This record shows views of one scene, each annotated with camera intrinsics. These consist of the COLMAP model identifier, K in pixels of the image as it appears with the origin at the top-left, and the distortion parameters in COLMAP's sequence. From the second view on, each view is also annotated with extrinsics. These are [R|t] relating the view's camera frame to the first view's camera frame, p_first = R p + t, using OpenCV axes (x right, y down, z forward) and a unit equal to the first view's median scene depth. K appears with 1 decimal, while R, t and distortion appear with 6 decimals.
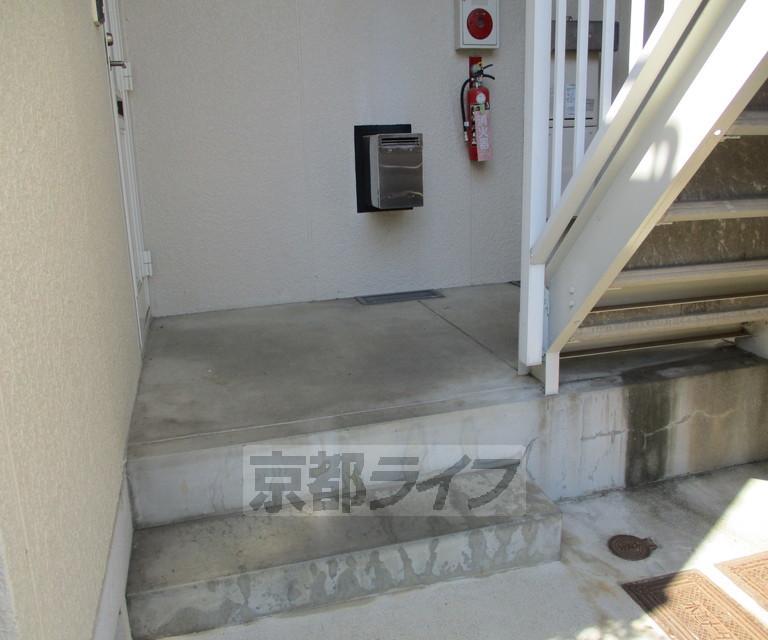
lens RADIAL K [[683.6, 0, 401.4], [0, 683.6, 300.2], [0, 0, 1]] dist [-0.045101, 0.001564]
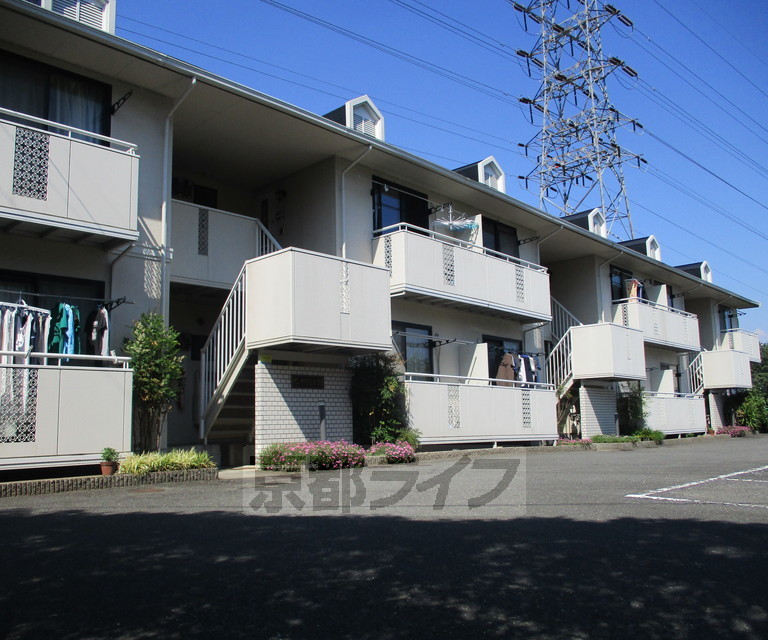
lens RADIAL K [[683.6, 0, 401.4], [0, 683.6, 300.2], [0, 0, 1]] dist [-0.045101, 0.001564]
pose [[0.862656, 0.083054, 0.498925, -1.091124], [0.135884, 0.912105, -0.386782, 1.243223], [-0.487196, 0.401455, 0.775547, -3.911433]]
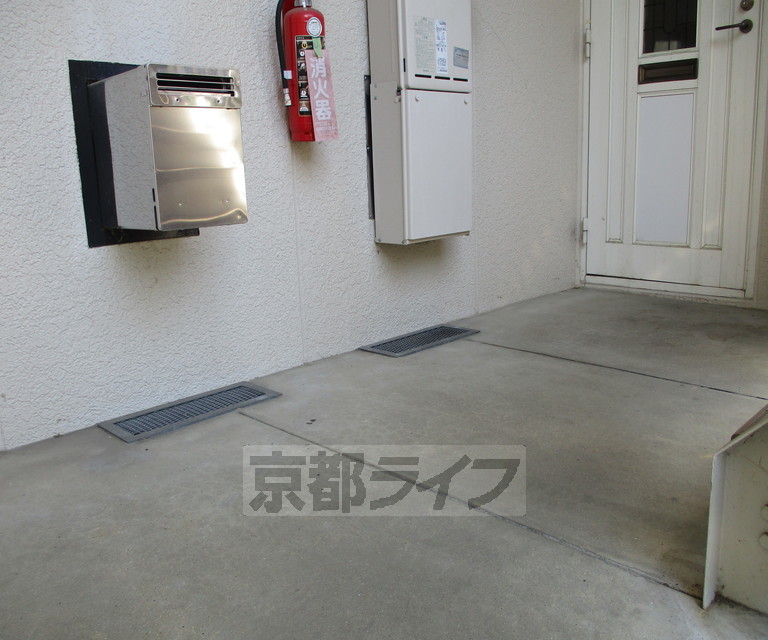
lens RADIAL K [[683.6, 0, 401.4], [0, 683.6, 300.2], [0, 0, 1]] dist [-0.045101, 0.001564]
pose [[0.873348, -0.095378, 0.477668, -0.152802], [0.122770, 0.992085, -0.026373, -0.079804], [-0.471372, 0.081675, 0.878144, 0.737238]]
